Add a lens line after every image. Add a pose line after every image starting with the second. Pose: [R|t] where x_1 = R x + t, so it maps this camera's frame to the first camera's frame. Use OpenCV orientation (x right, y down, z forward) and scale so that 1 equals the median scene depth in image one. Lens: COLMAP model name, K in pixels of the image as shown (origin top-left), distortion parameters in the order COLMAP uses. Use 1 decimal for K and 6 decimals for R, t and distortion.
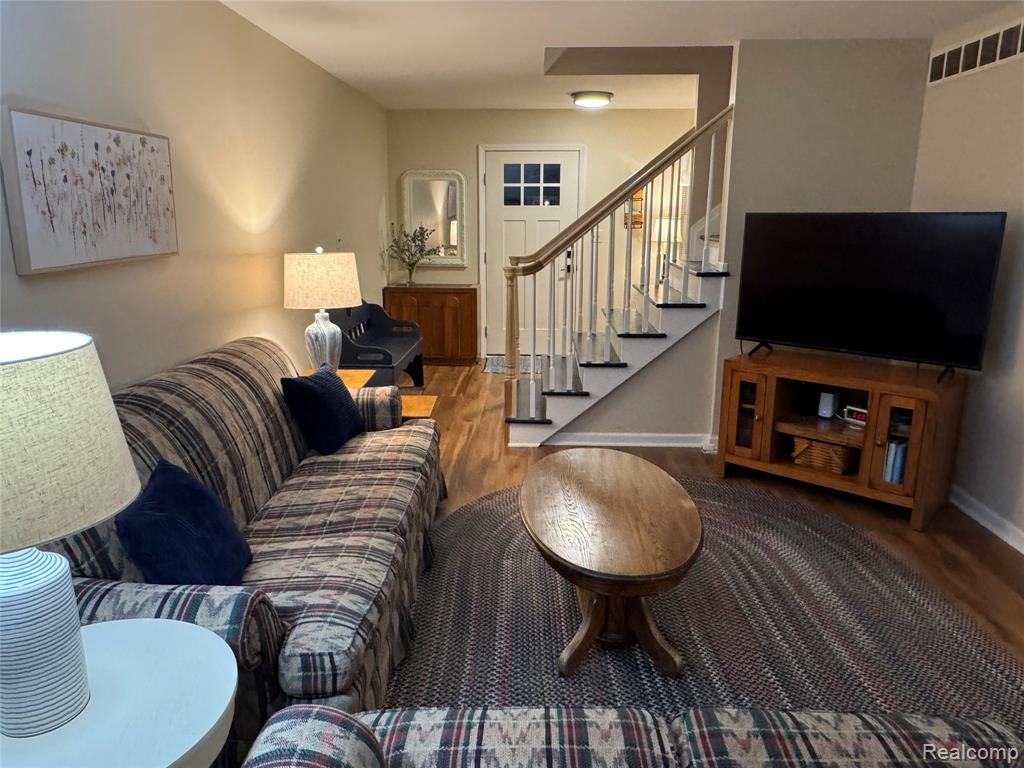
lens RADIAL K [[721.2, 0, 512.6], [0, 721.2, 382.7], [0, 0, 1]] dist [0.008918, -0.004106]
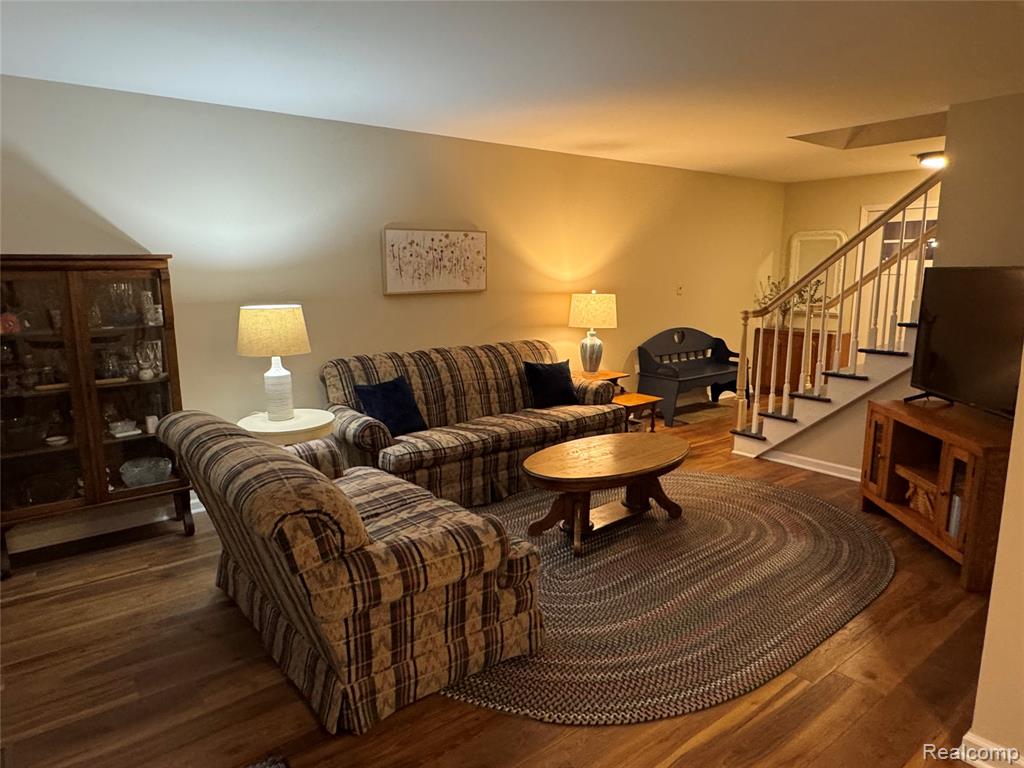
lens RADIAL K [[672.2, 0, 508.5], [0, 672.2, 386.1], [0, 0, 1]] dist [0.008660, -0.000502]
pose [[0.642742, 0.129211, -0.755108, 1.012126], [-0.171528, 0.984922, 0.022533, 0.025168], [0.746633, 0.115039, 0.655214, -0.109753]]
